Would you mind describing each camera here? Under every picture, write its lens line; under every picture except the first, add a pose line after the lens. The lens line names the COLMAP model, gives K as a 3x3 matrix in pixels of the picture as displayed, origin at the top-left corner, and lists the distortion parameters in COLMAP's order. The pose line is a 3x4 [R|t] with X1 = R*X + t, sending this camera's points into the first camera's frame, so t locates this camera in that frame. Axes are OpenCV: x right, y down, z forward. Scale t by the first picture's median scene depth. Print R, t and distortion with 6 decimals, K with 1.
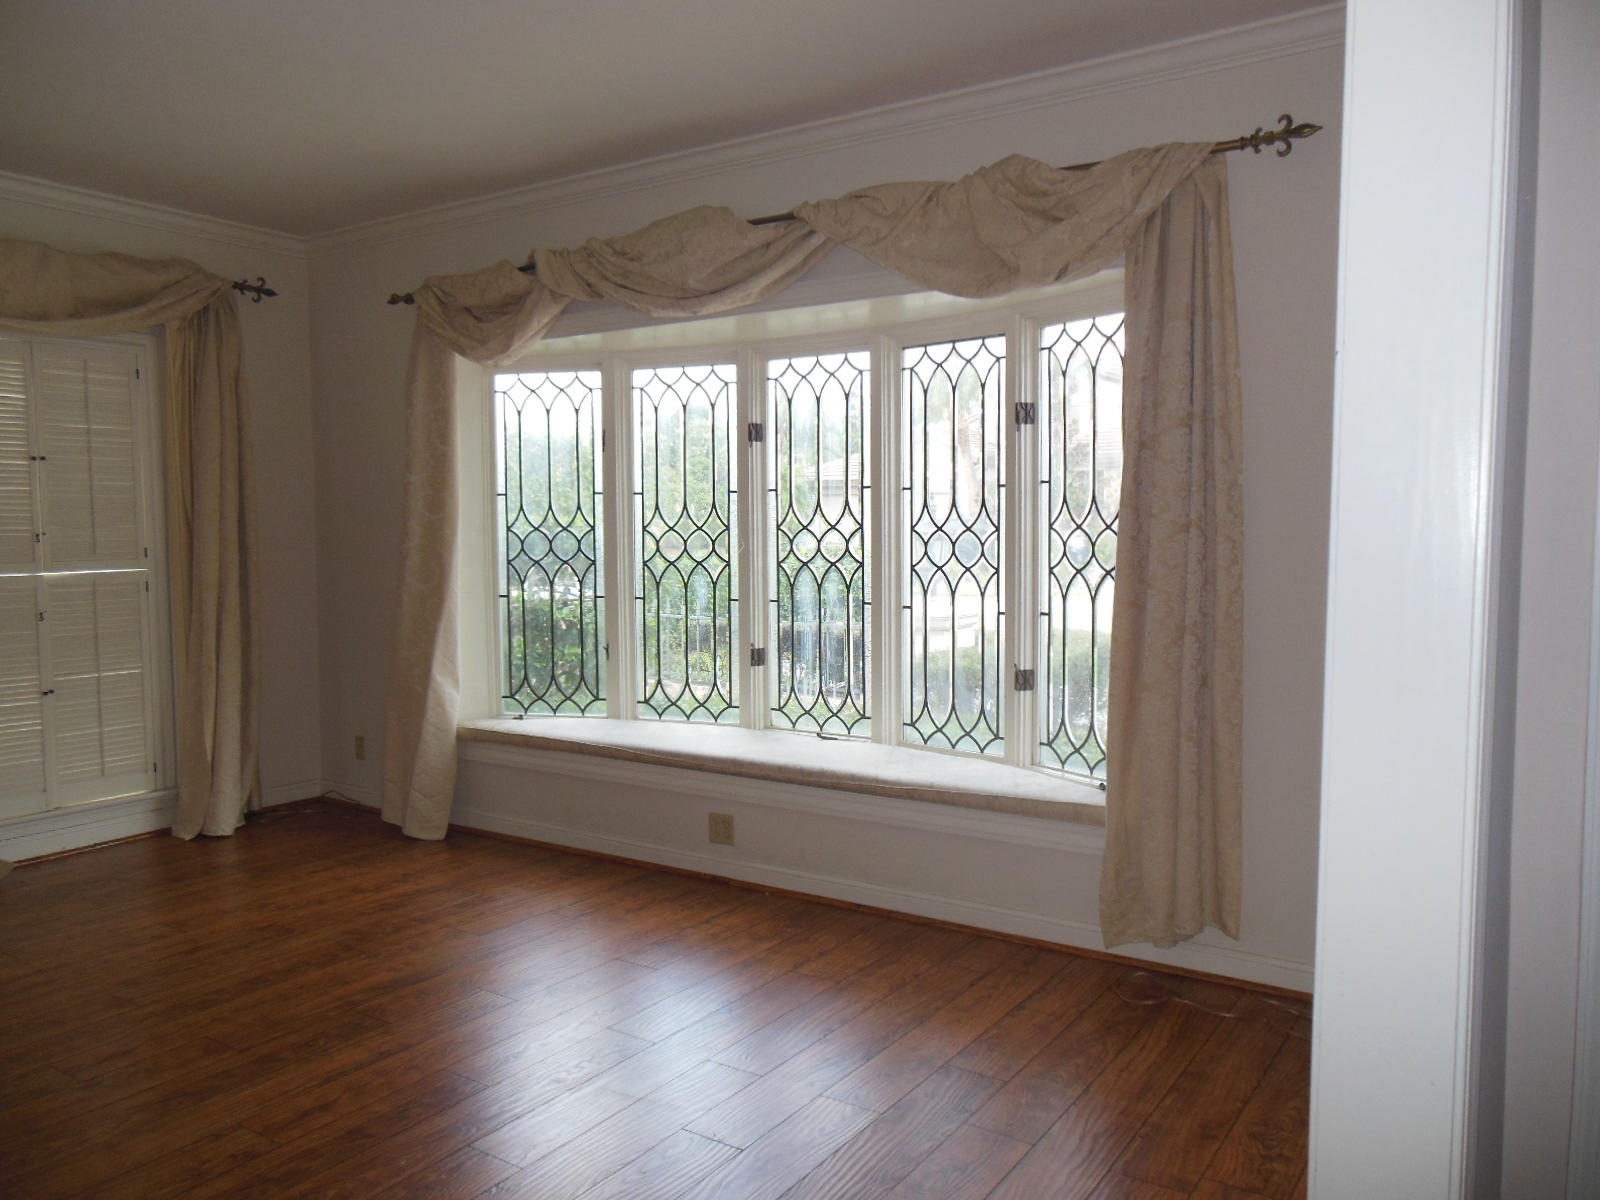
lens RADIAL K [[1214.1, 0, 800.0], [0, 1214.1, 600.0], [0, 0, 1]] dist [-0.084957, 0.141077]
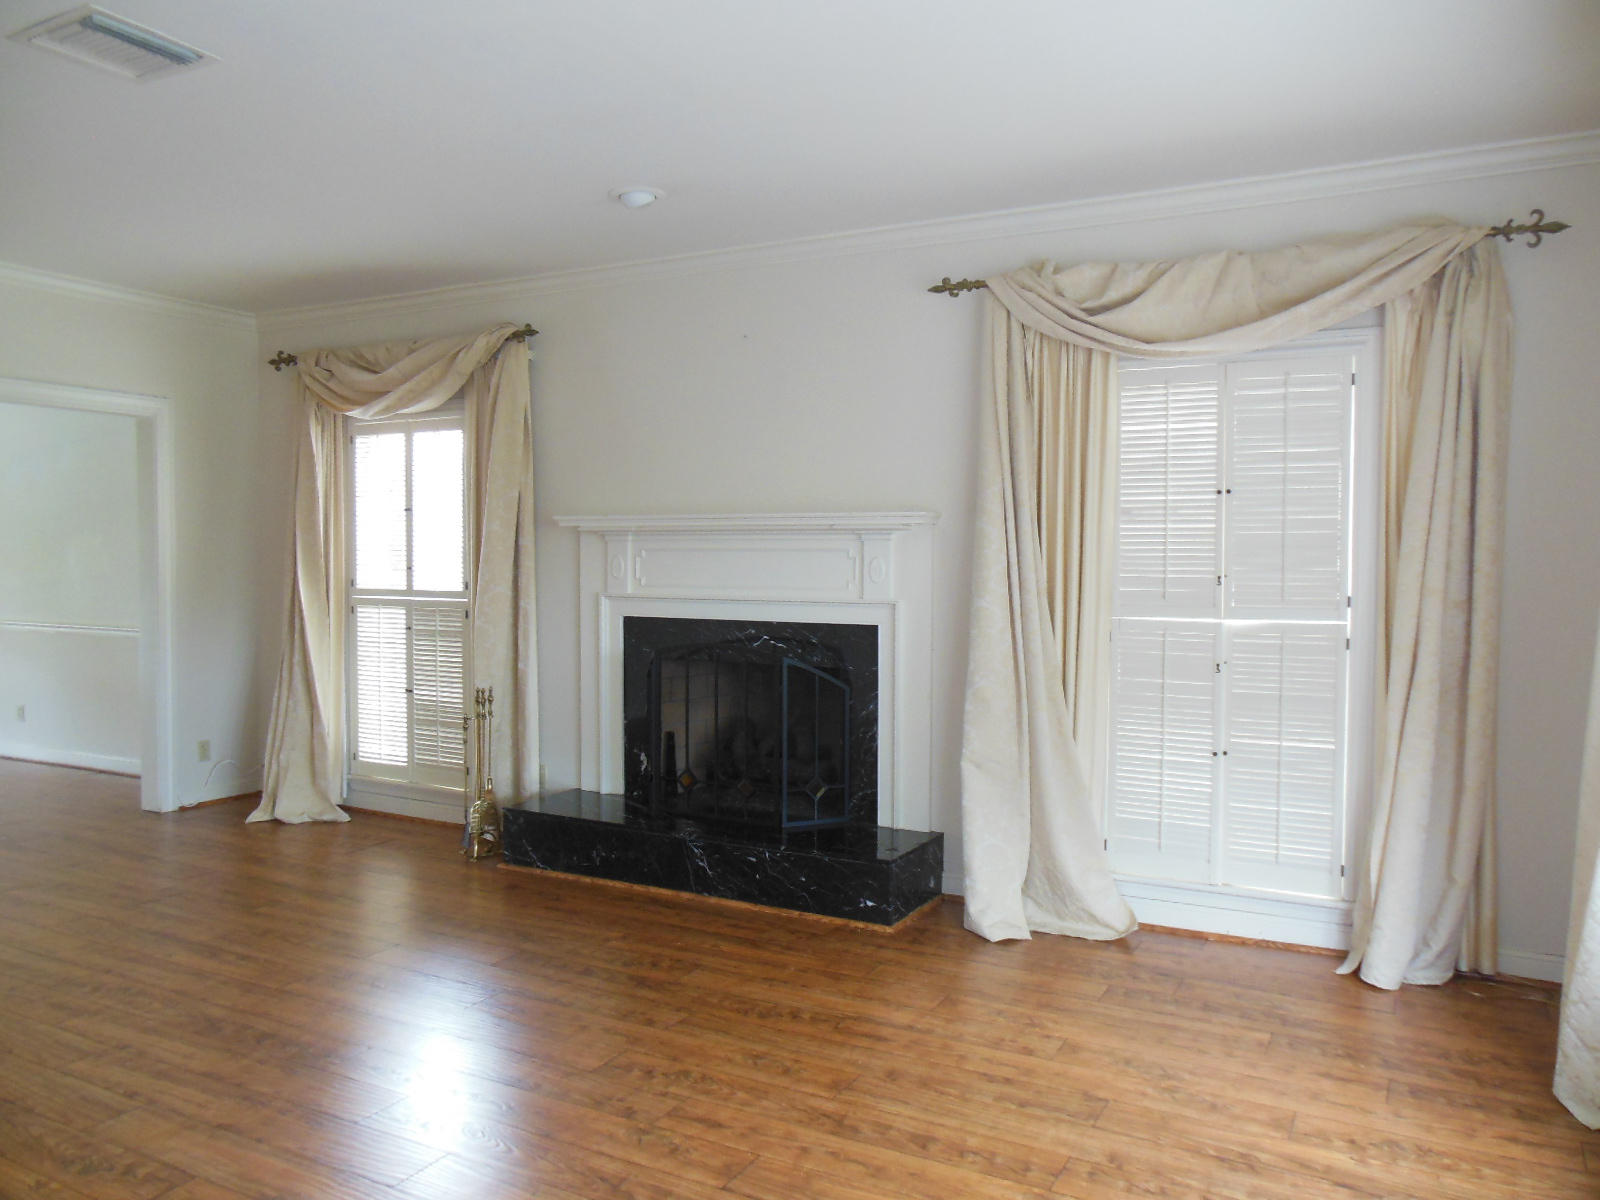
lens RADIAL K [[1214.1, 0, 800.0], [0, 1214.1, 600.0], [0, 0, 1]] dist [-0.084957, 0.141077]
pose [[0.095535, 0.035829, -0.994781, 0.240454], [-0.068761, 0.997202, 0.029312, -0.043567], [0.993048, 0.065602, 0.097731, 0.621359]]
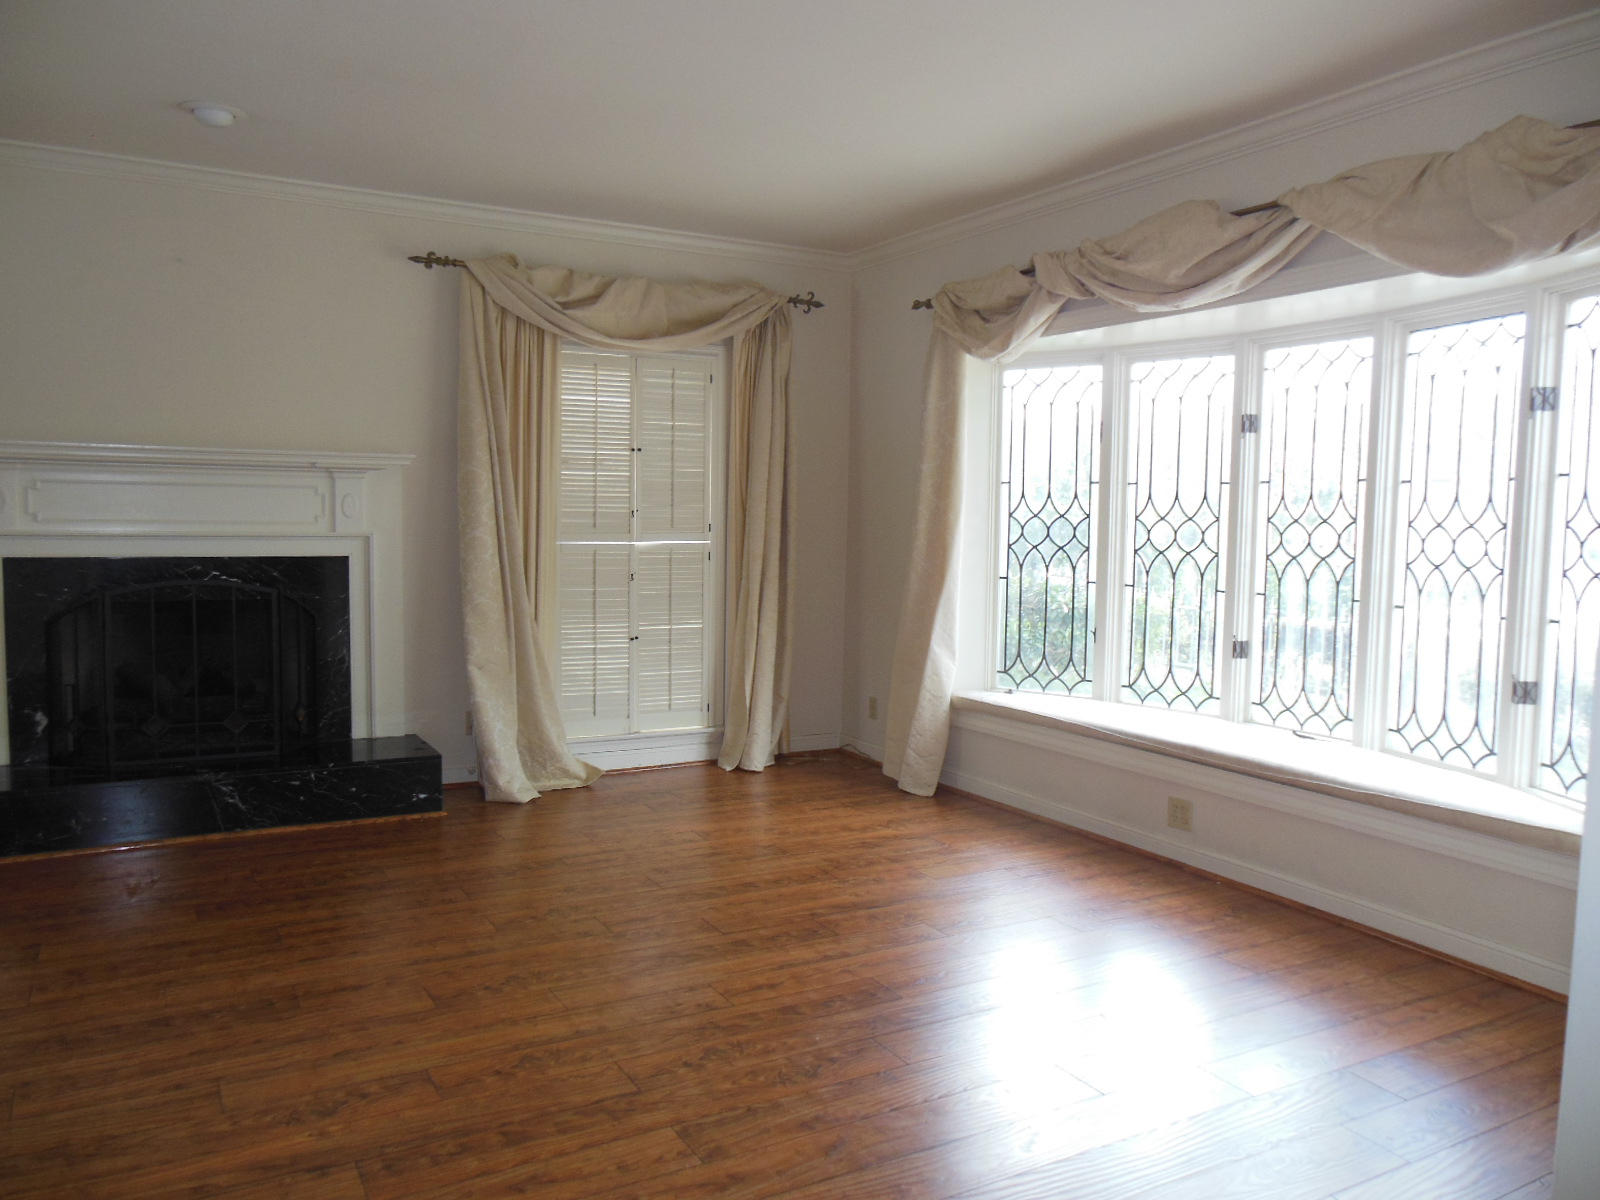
lens RADIAL K [[1214.1, 0, 800.0], [0, 1214.1, 600.0], [0, 0, 1]] dist [-0.084957, 0.141077]
pose [[0.892607, 0.051387, -0.447897, 0.092038], [-0.046798, 0.998677, 0.021315, 0.002464], [0.448400, 0.001935, 0.893831, -0.047792]]
